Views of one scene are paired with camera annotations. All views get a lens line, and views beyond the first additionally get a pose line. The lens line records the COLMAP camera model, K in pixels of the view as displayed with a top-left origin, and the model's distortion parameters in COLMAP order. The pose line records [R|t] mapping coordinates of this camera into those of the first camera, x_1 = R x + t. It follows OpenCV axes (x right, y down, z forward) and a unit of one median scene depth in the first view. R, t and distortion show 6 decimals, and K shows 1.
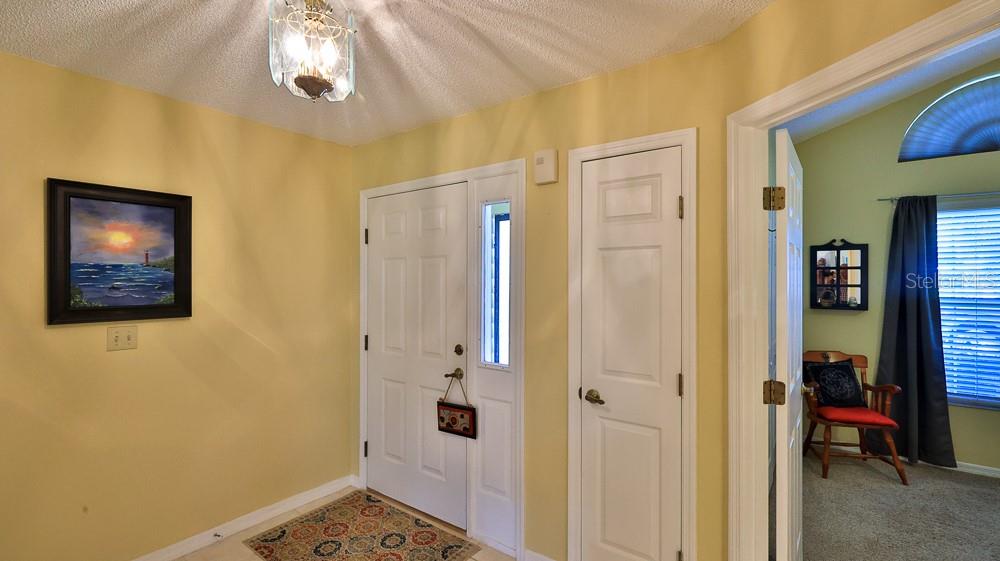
lens RADIAL K [[441.1, 0, 499.0], [0, 441.1, 280.4], [0, 0, 1]] dist [0.000394, -0.000630]
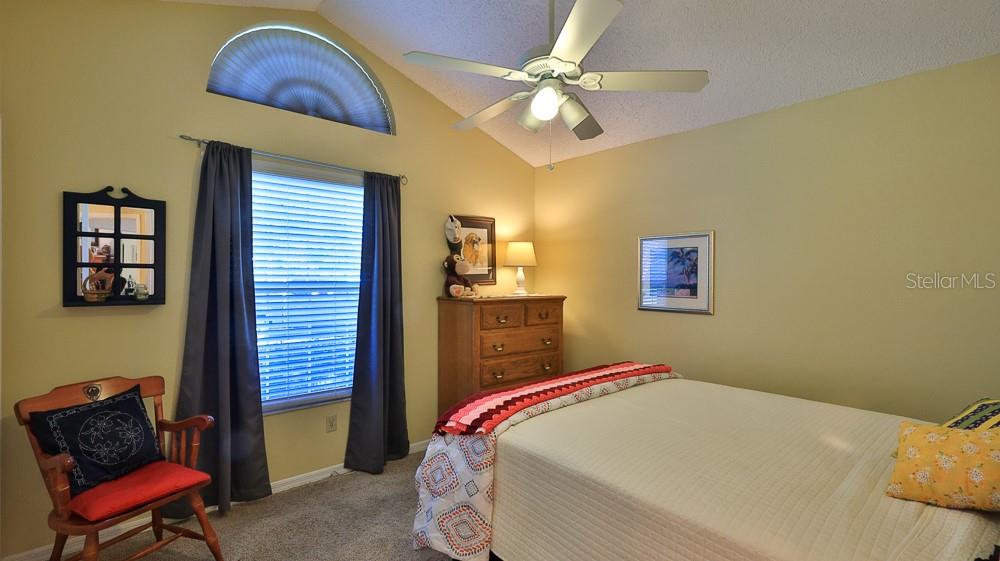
lens RADIAL K [[441.1, 0, 500.0], [0, 441.1, 277.3], [0, 0, 1]] dist [0.000394, -0.000630]
pose [[0.213193, -0.001038, 0.977009, 0.320677], [-0.005951, 0.999980, 0.002361, 0.025336], [-0.976992, -0.006317, 0.213183, 0.396549]]
